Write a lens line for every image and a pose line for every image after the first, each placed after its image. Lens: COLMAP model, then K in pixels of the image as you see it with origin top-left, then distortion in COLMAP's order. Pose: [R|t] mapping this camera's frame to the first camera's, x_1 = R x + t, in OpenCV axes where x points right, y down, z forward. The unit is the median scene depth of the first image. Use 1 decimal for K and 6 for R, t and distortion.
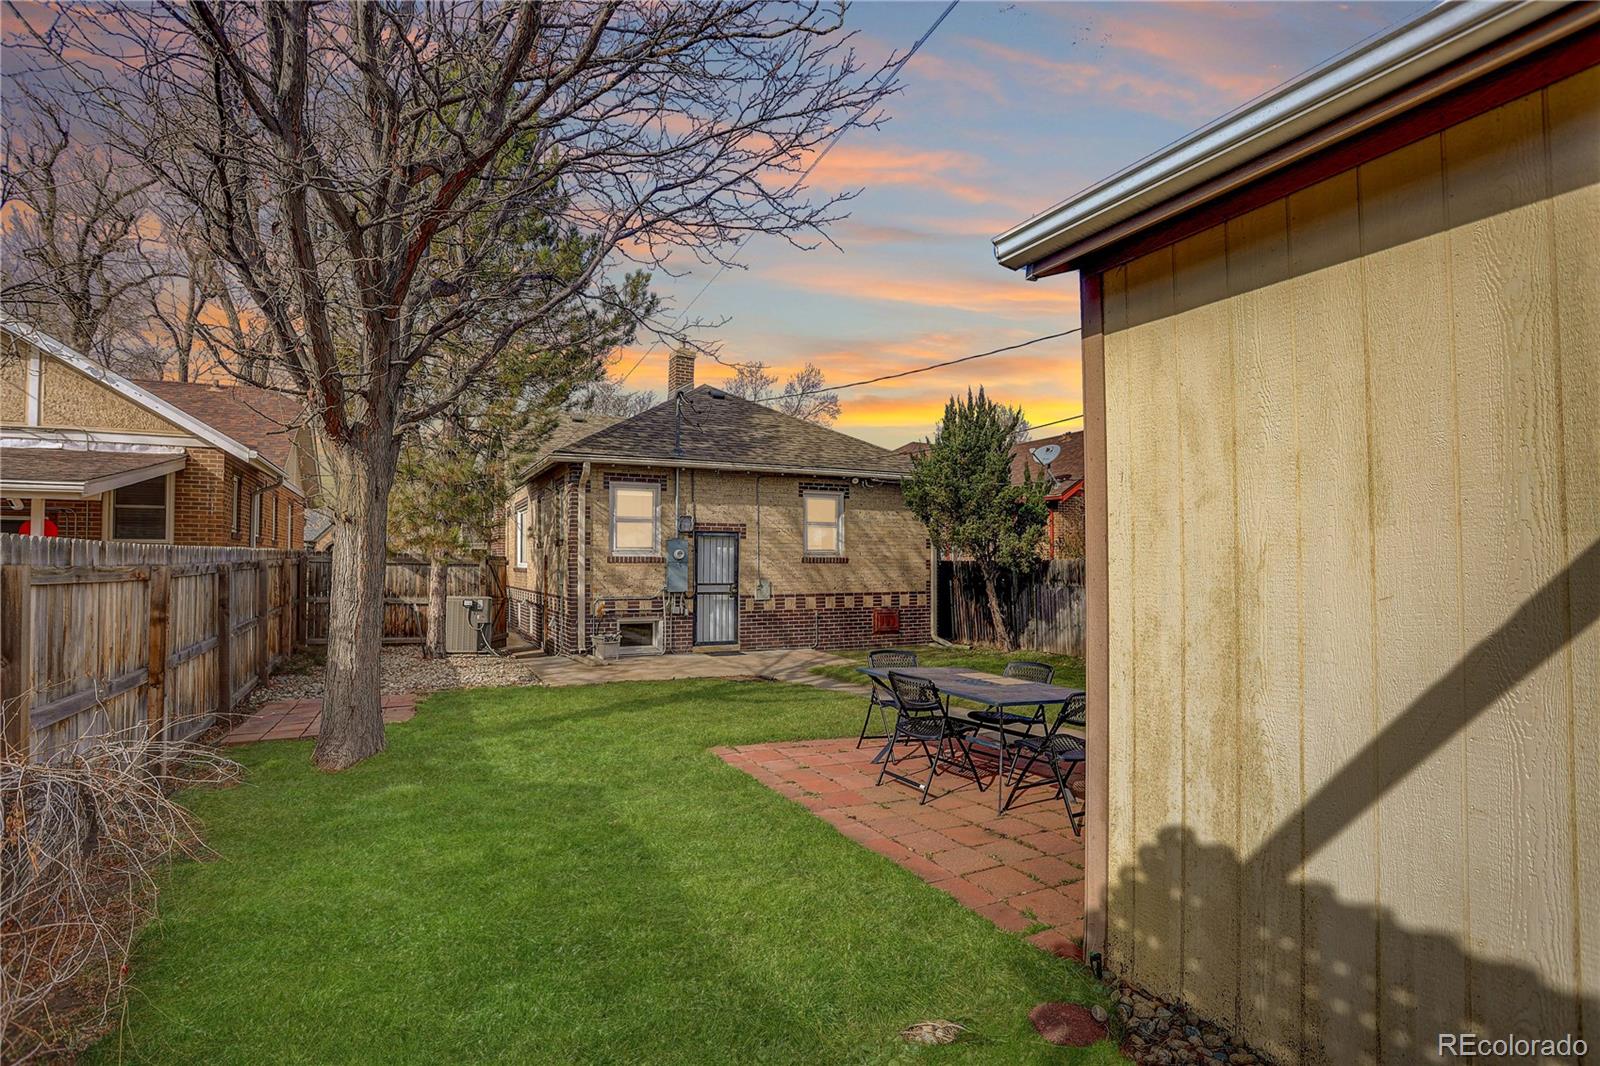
lens RADIAL K [[762.6, 0, 800.0], [0, 762.6, 533.0], [0, 0, 1]] dist [-0.030232, 0.001070]
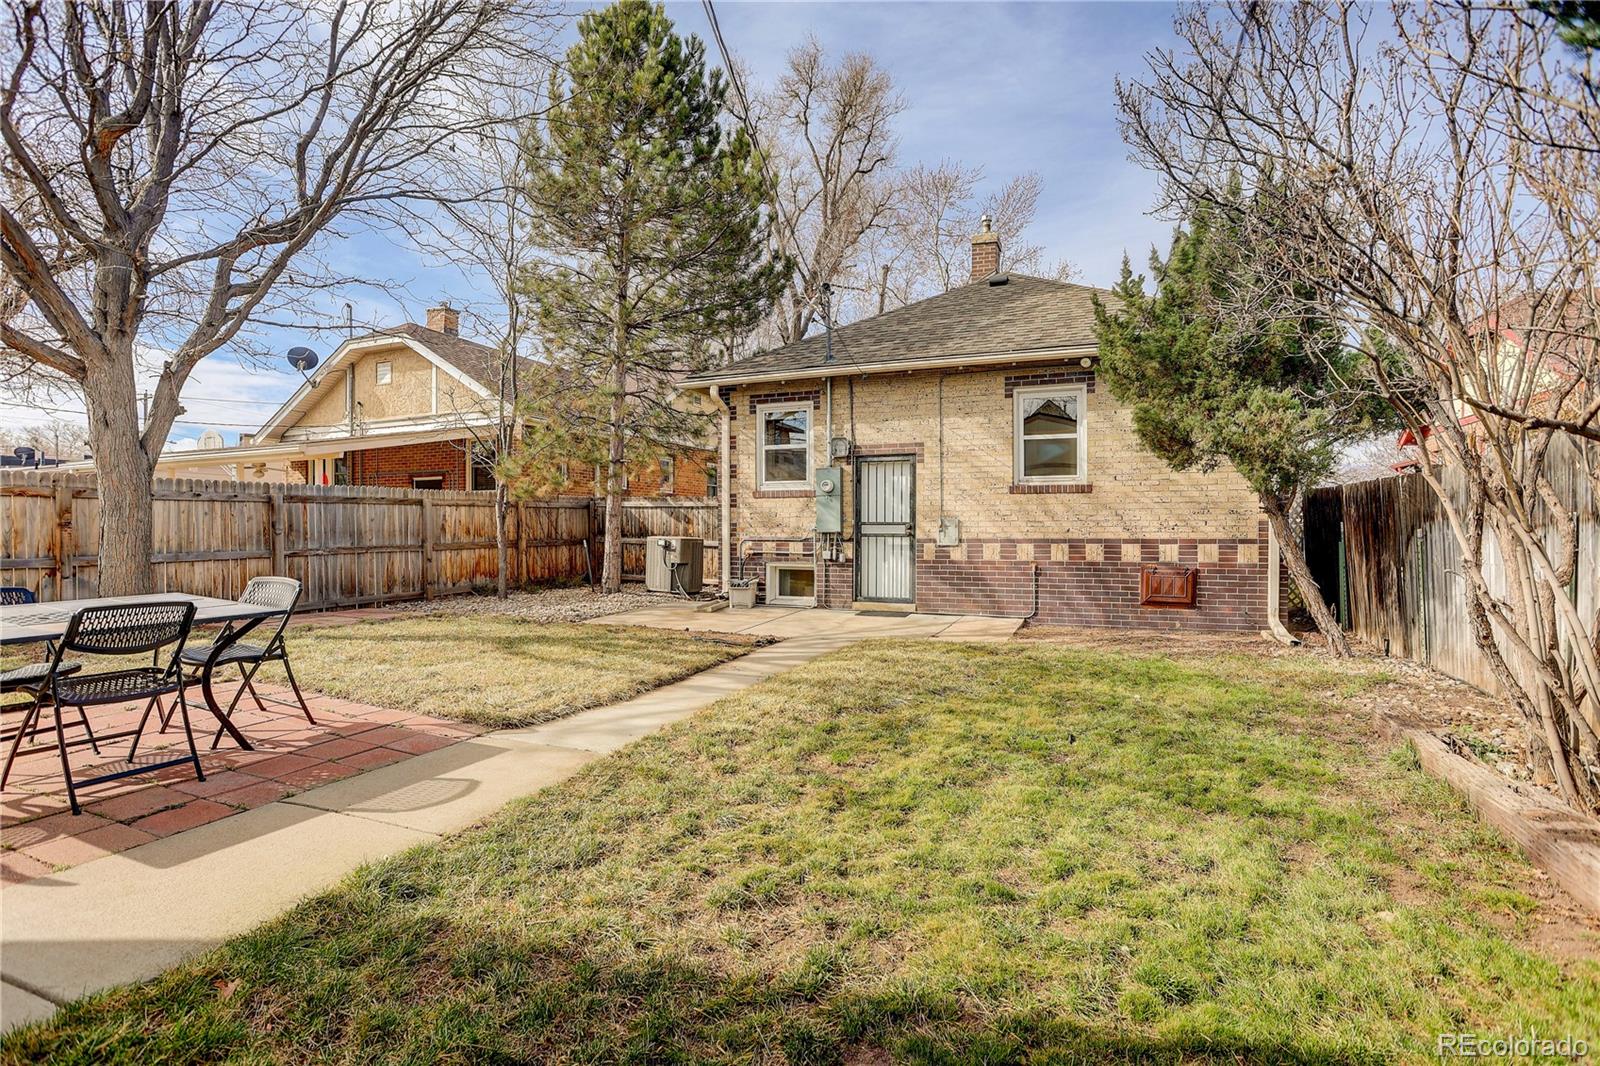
lens RADIAL K [[762.6, 0, 800.0], [0, 762.6, 533.0], [0, 0, 1]] dist [-0.030232, 0.001070]
pose [[0.668244, -0.000904, -0.743941, 0.404160], [0.028698, 0.999286, 0.024563, 0.054972], [0.743388, -0.037764, 0.667793, 0.420498]]
